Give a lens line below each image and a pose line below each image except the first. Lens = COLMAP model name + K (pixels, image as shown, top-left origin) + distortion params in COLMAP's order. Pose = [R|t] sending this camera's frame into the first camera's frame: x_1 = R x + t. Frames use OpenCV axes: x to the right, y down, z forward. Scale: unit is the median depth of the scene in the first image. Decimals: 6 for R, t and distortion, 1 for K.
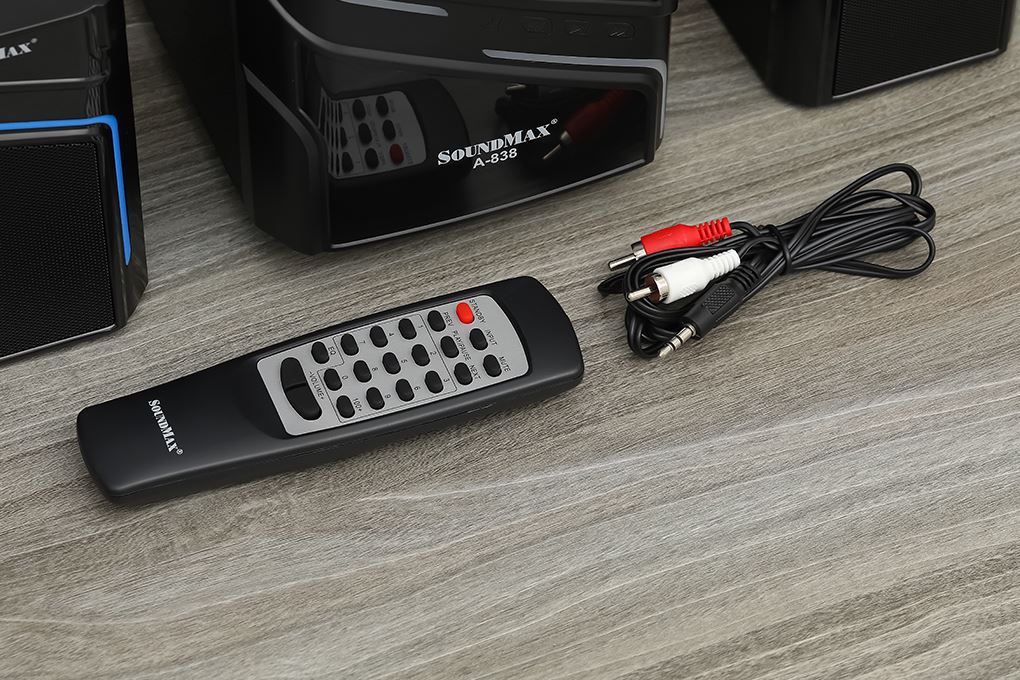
lens RADIAL K [[3021.6, 0, 510.0], [0, 3021.6, 340.0], [0, 0, 1]] dist [-0.102770, 1.470354]
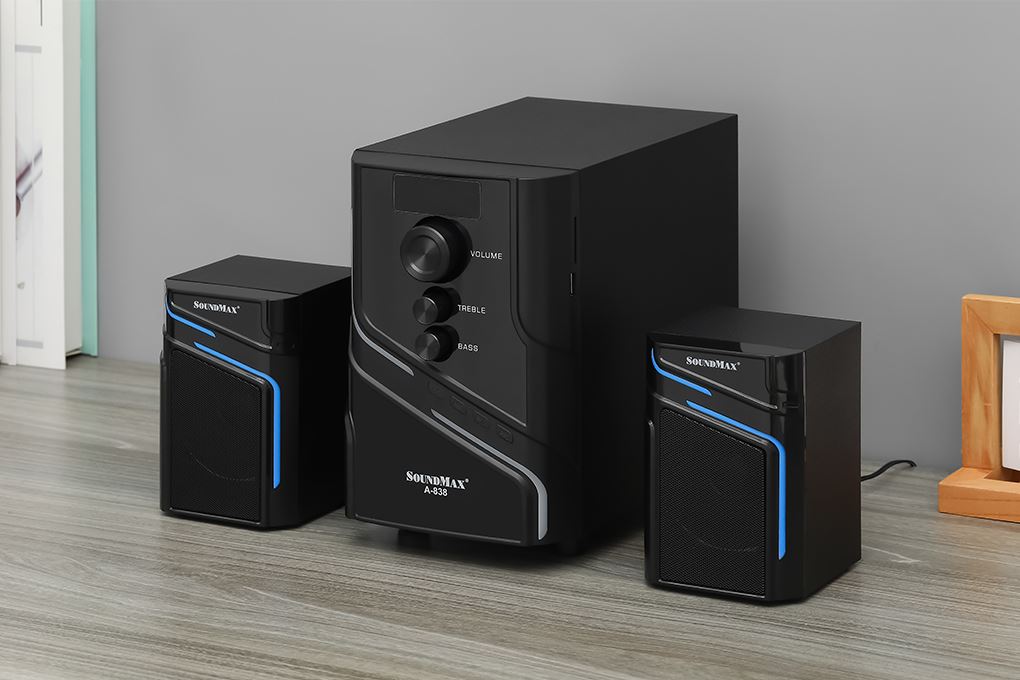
lens RADIAL K [[3176.3, 0, 510.0], [0, 3176.3, 340.0], [0, 0, 1]] dist [0.042421, 1.097575]
pose [[0.656572, 0.172341, -0.734310, 1.391565], [-0.577328, 0.741335, -0.342220, 0.492054], [0.485391, 0.648630, 0.586237, -0.134592]]
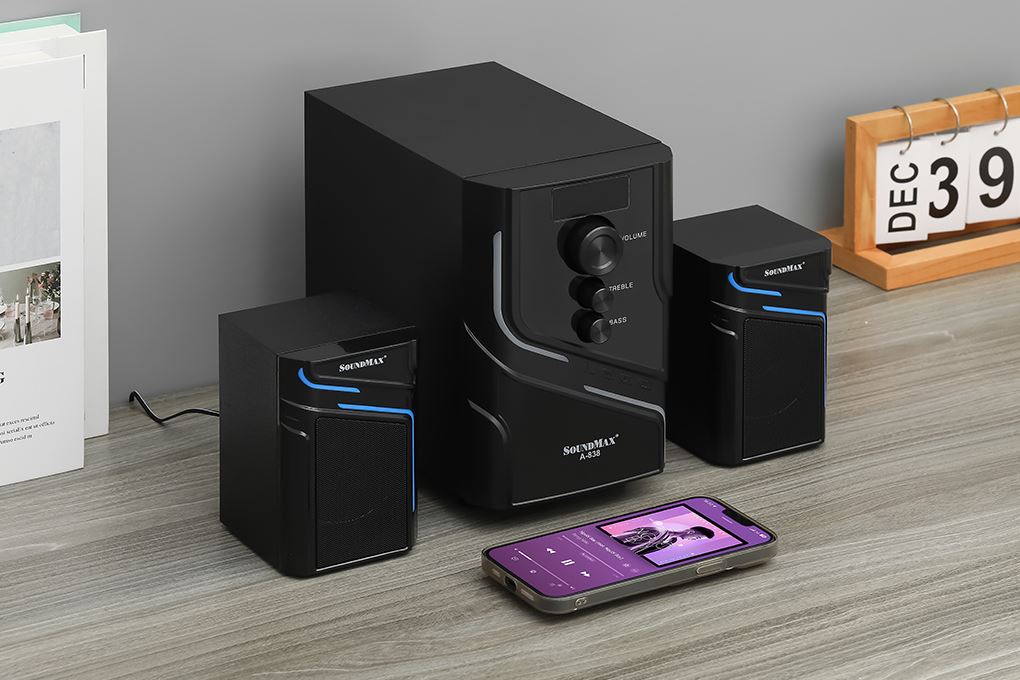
lens RADIAL K [[2817.7, 0, 486.4], [0, 2817.7, 335.3], [0, 0, 1]] dist [-0.038219, -0.195482]
pose [[0.988840, -0.062150, 0.135396, -0.319388], [0.120907, 0.865772, -0.485614, 0.765669], [-0.087041, 0.496565, 0.863625, -0.632870]]
